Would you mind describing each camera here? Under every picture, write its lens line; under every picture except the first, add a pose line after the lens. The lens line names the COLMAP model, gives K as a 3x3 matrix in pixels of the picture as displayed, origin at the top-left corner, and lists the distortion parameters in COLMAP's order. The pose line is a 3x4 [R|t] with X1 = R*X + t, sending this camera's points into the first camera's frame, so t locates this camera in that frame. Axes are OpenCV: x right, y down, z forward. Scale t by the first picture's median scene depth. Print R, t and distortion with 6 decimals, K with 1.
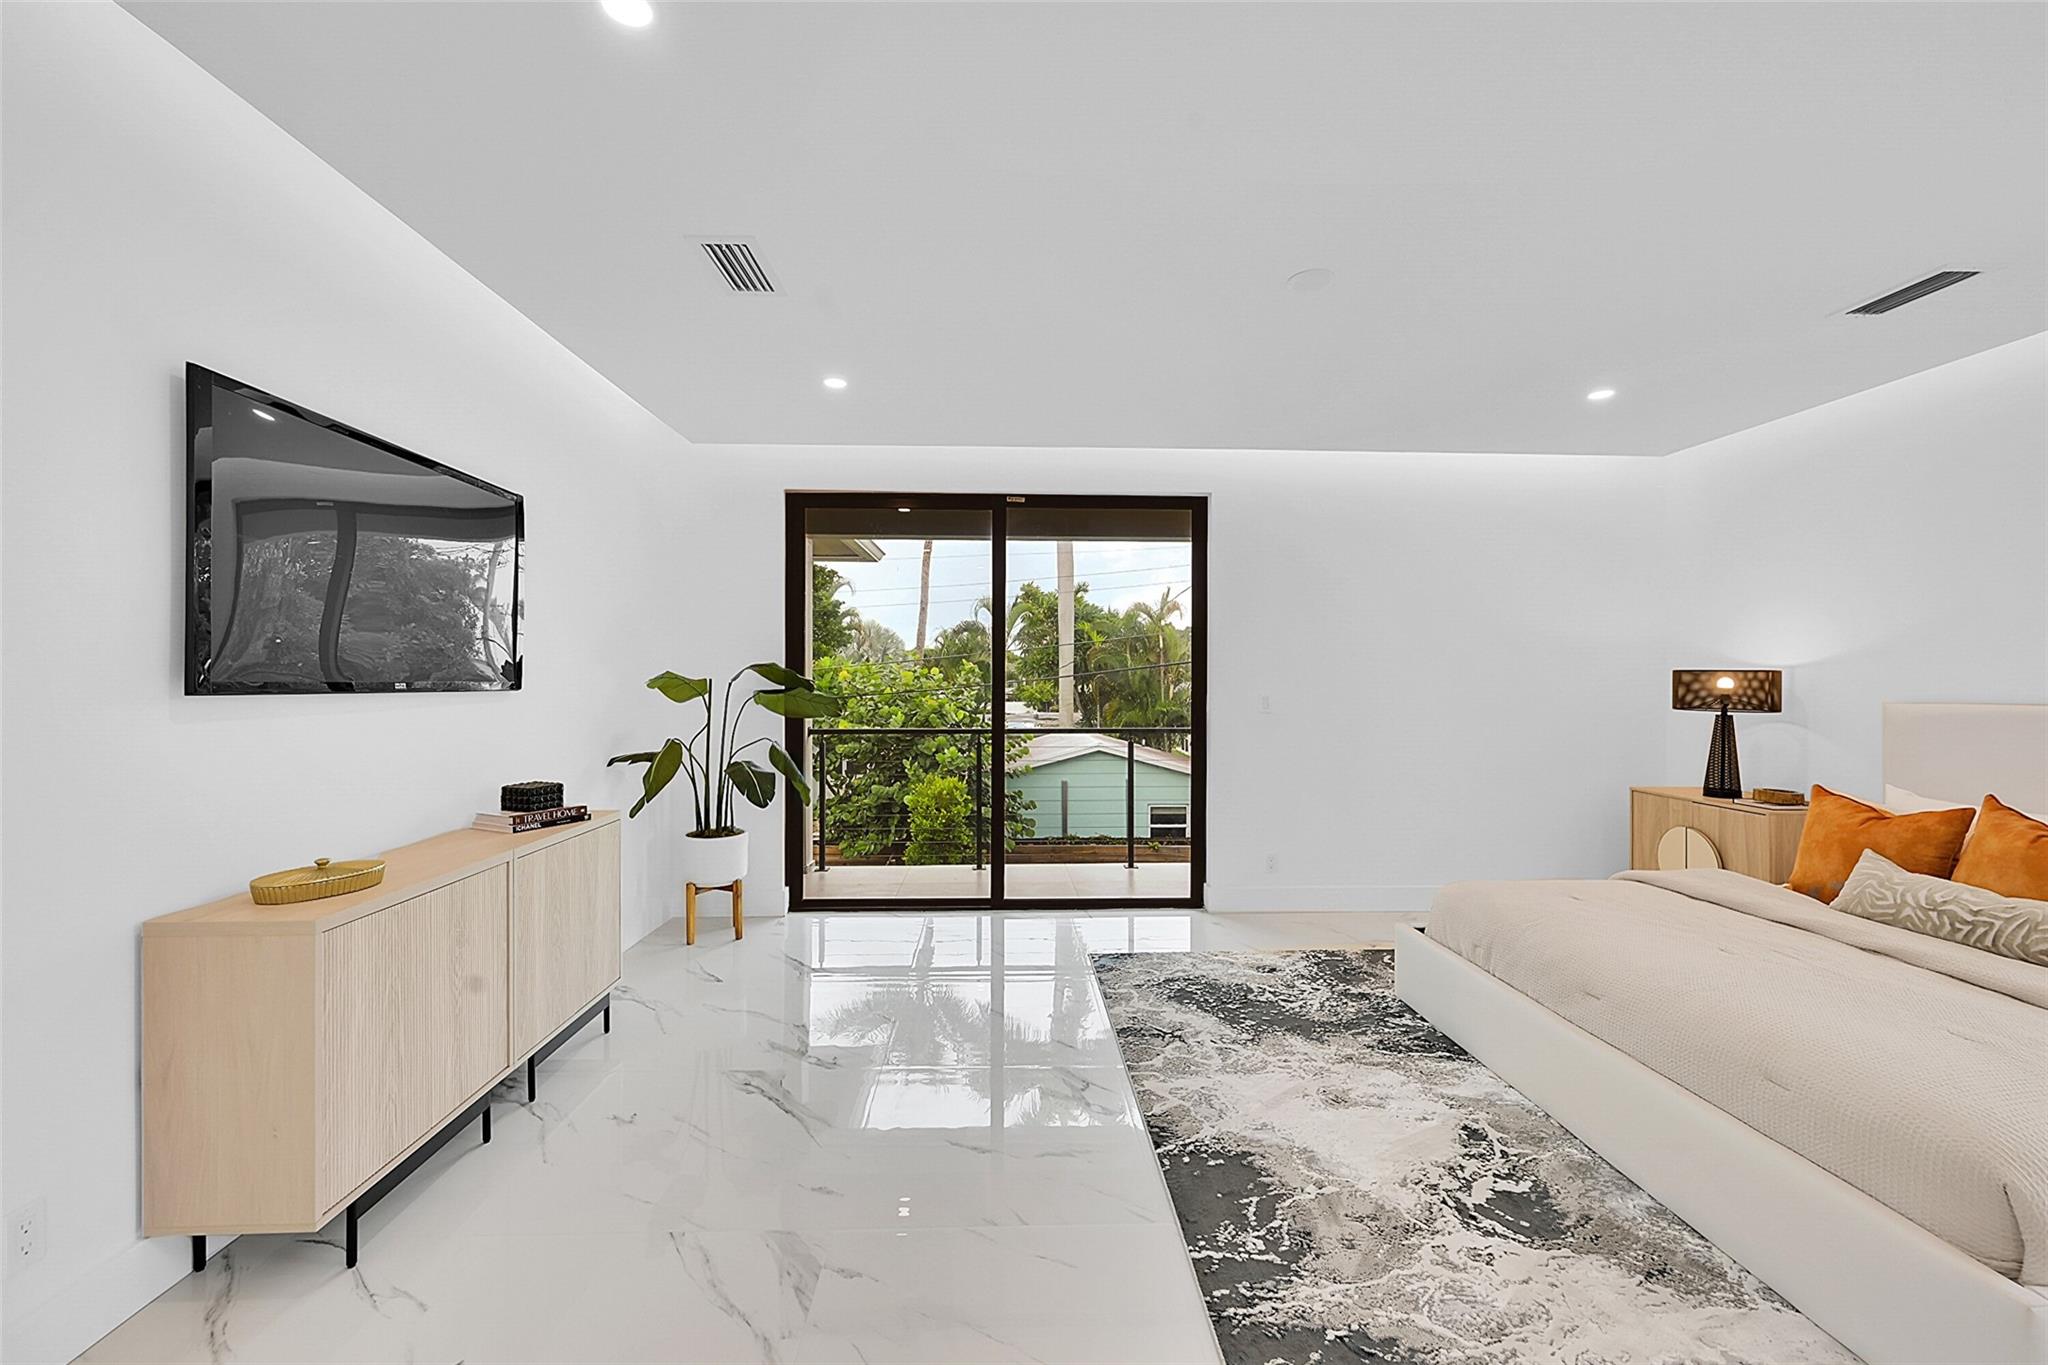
lens RADIAL K [[813.0, 0, 1025.7], [0, 813.0, 678.0], [0, 0, 1]] dist [0.001268, 0.000494]
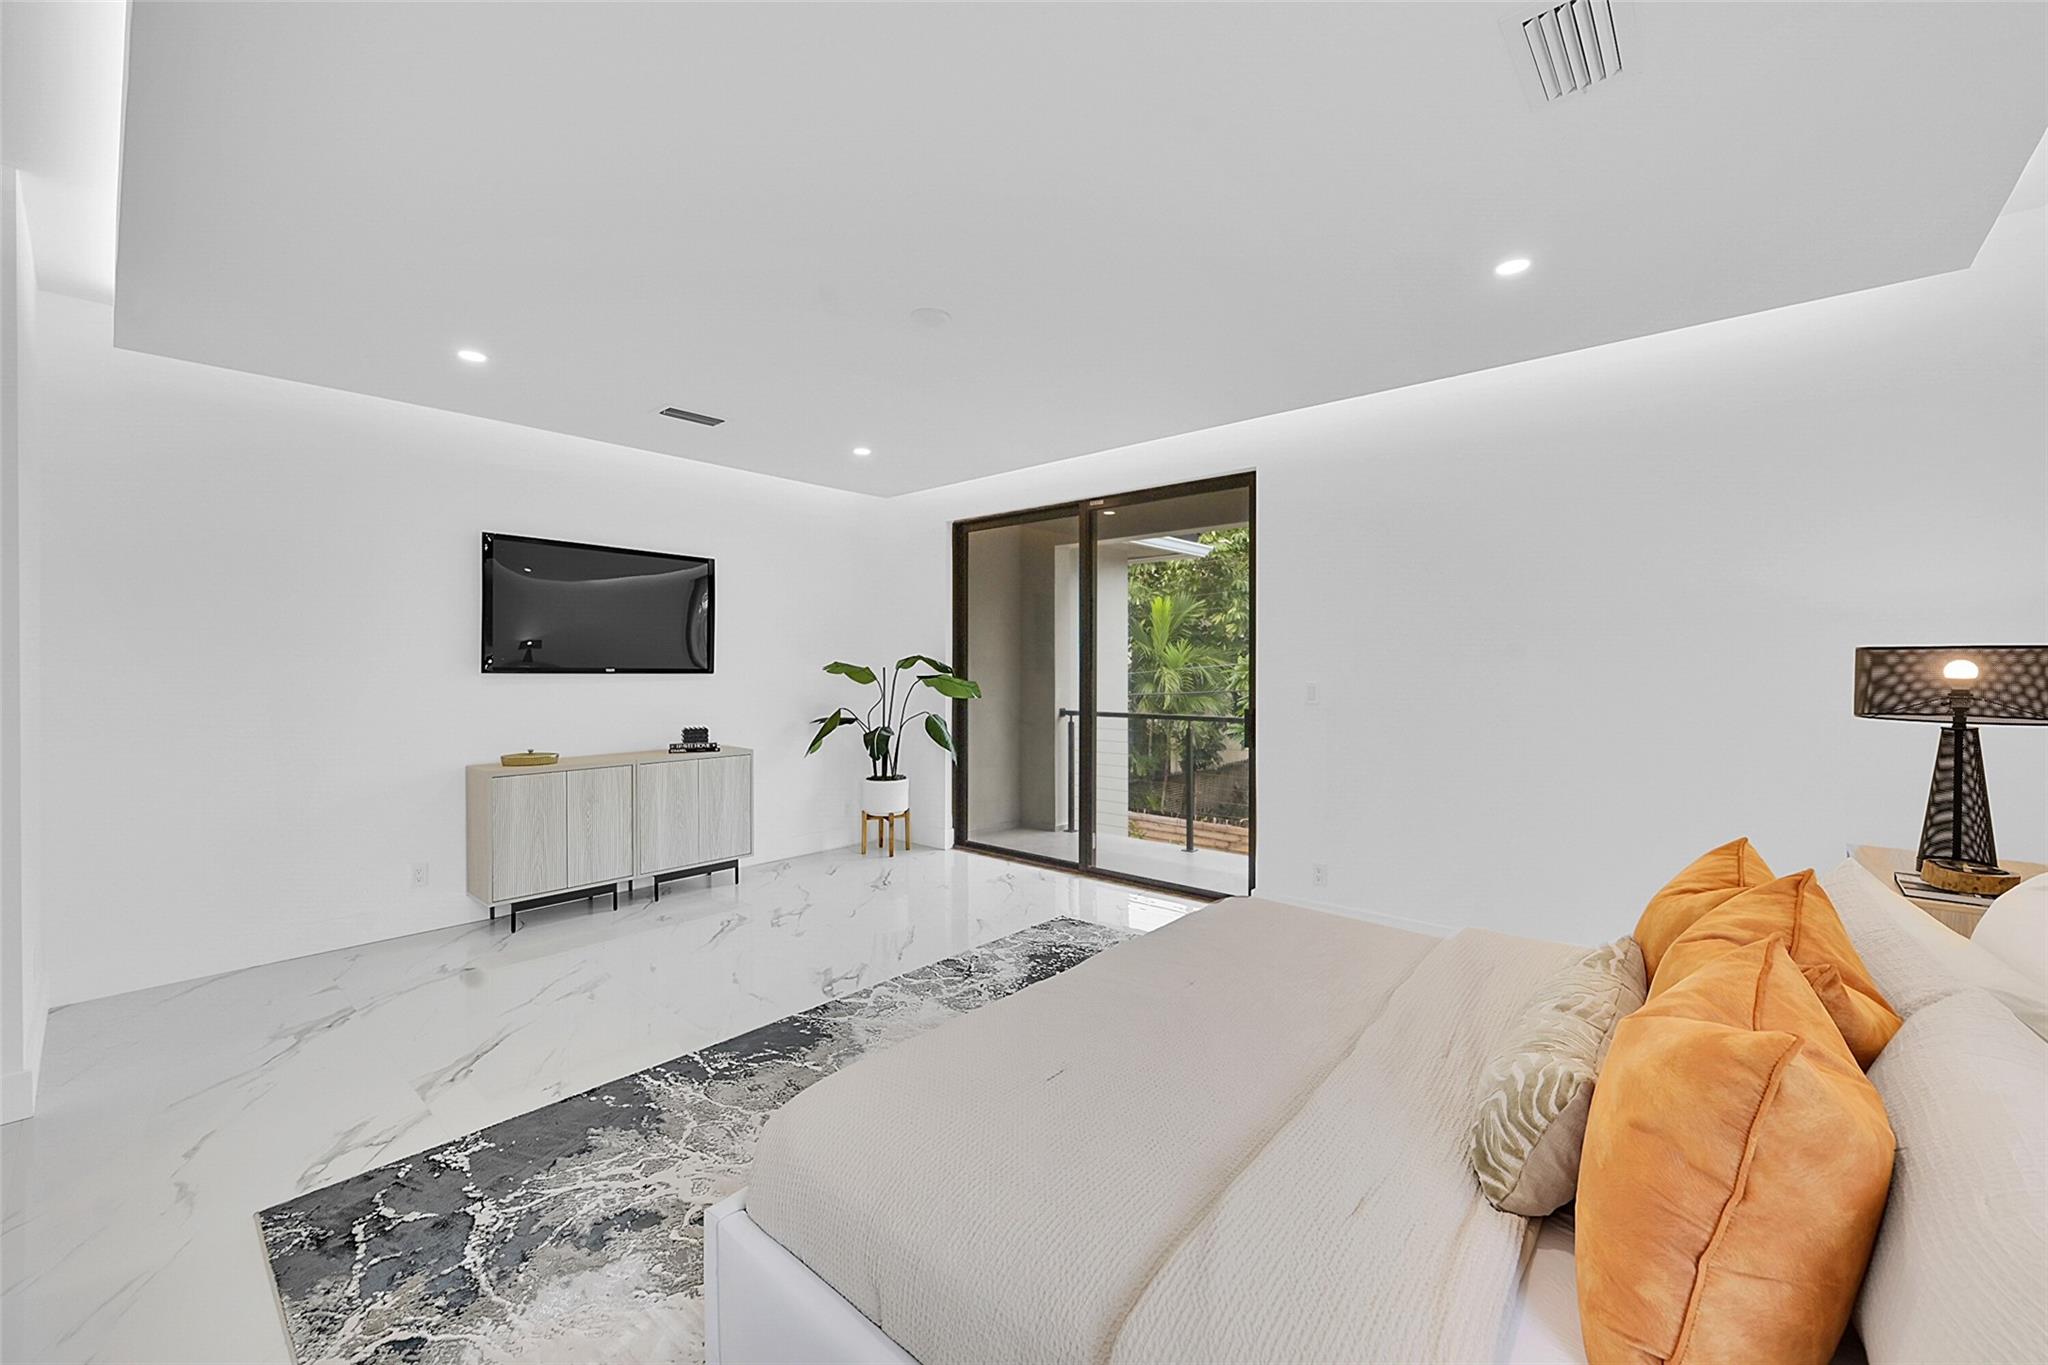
lens RADIAL K [[813.0, 0, 1025.7], [0, 813.0, 678.0], [0, 0, 1]] dist [0.001268, 0.000494]
pose [[0.726820, 0.006436, -0.686798, 1.105387], [0.000518, 0.999951, 0.009918, 0.008371], [0.686828, -0.007564, 0.726780, 0.233485]]
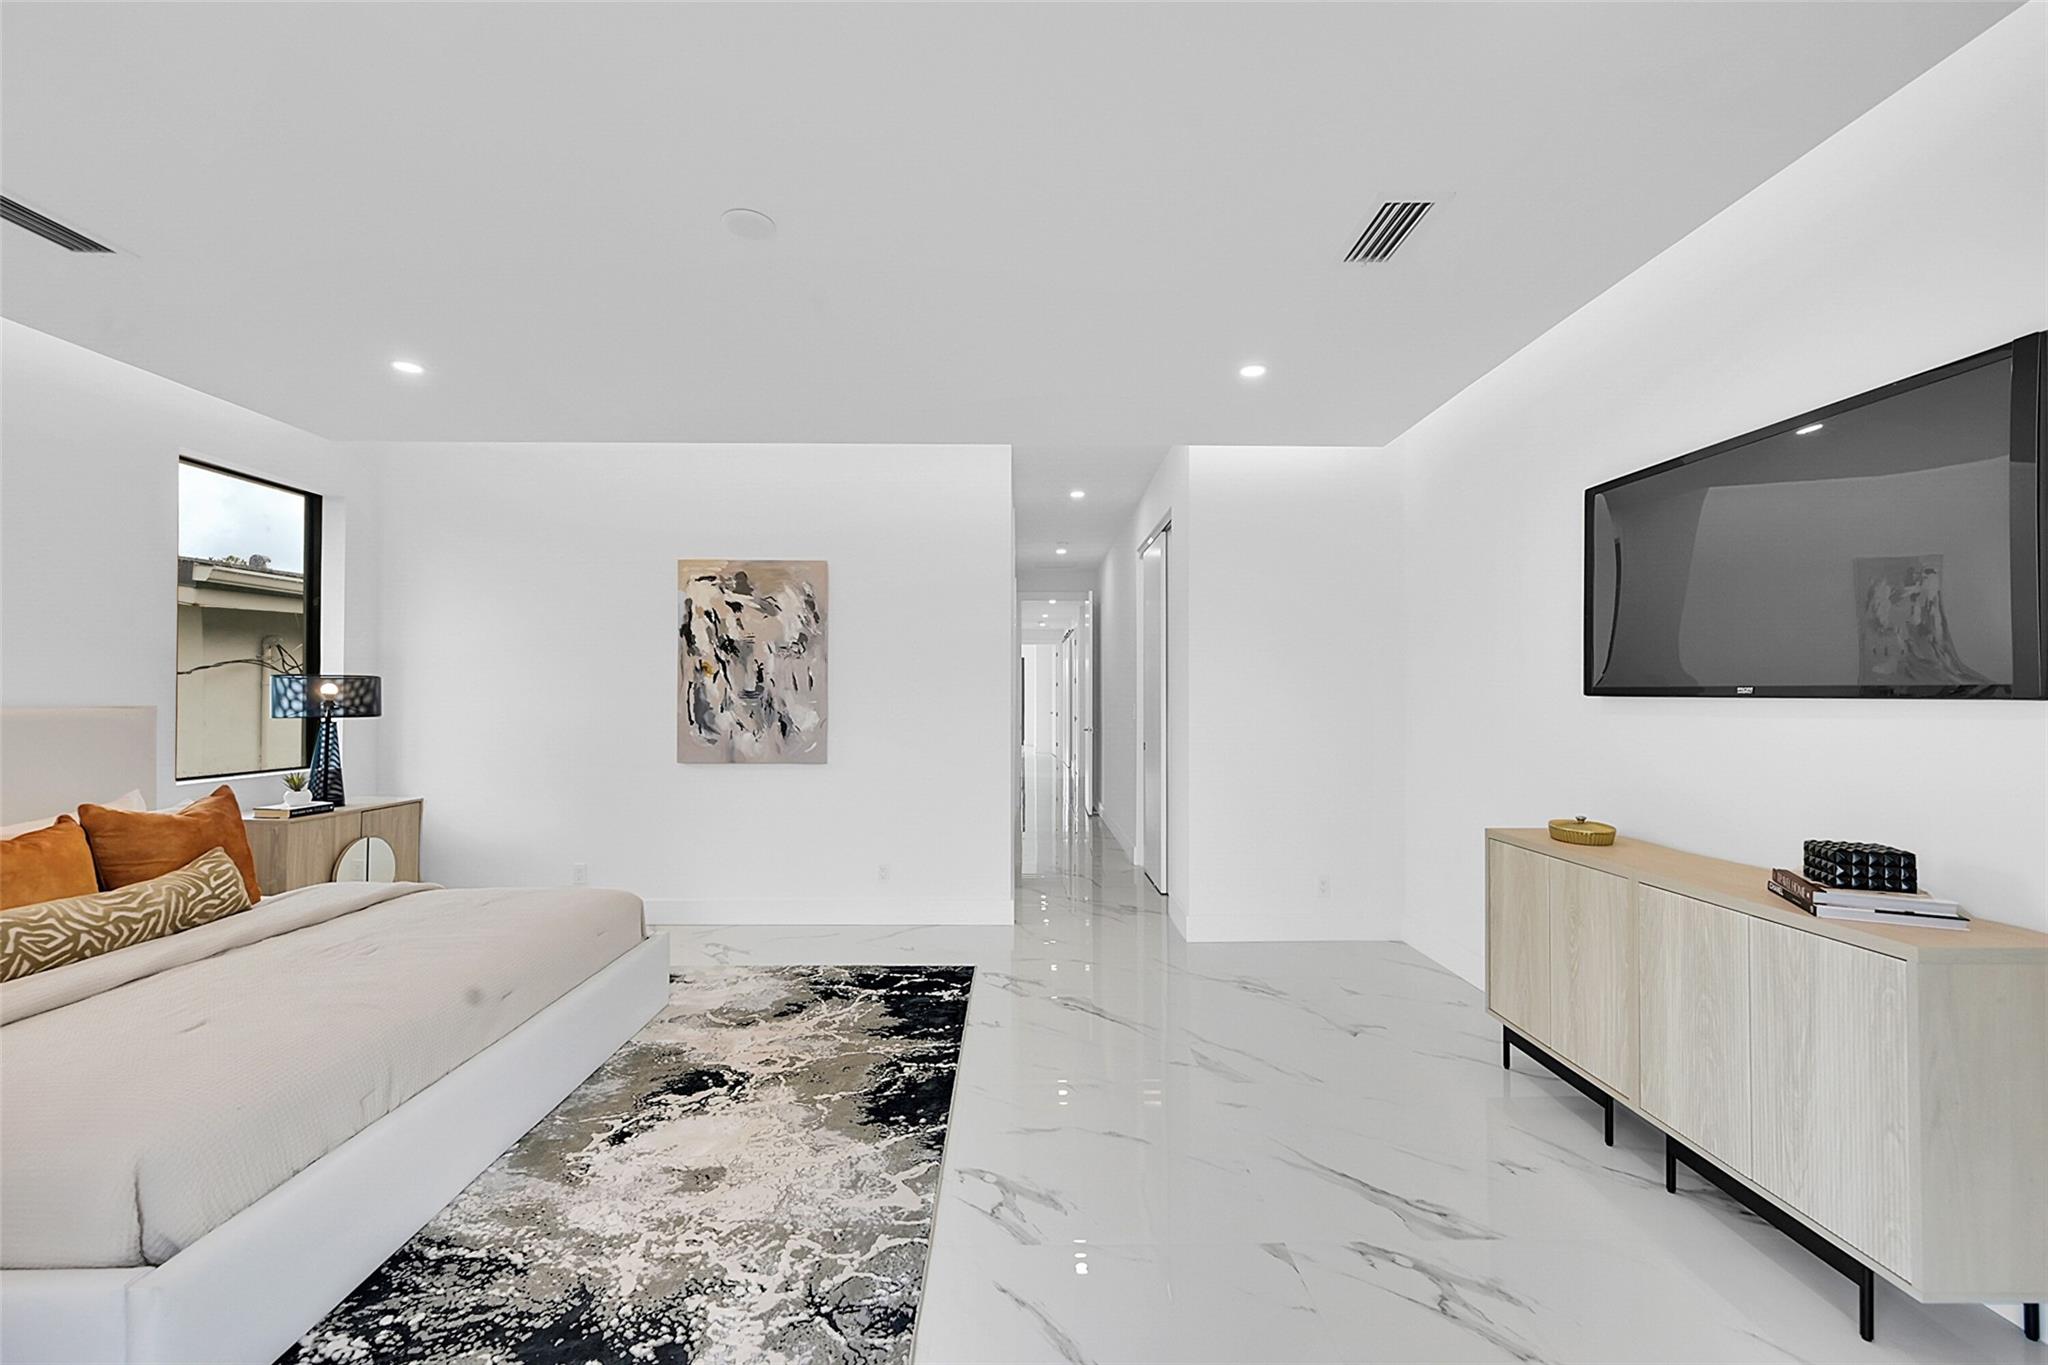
lens RADIAL K [[820.0, 0, 1031.3], [0, 820.0, 683.5], [0, 0, 1]] dist [0.001514, 0.000349]
pose [[-0.999820, -0.002681, 0.018808, 0.025909], [-0.002948, 0.999895, -0.014209, 0.015014], [-0.018768, -0.014262, -0.999722, 1.684392]]
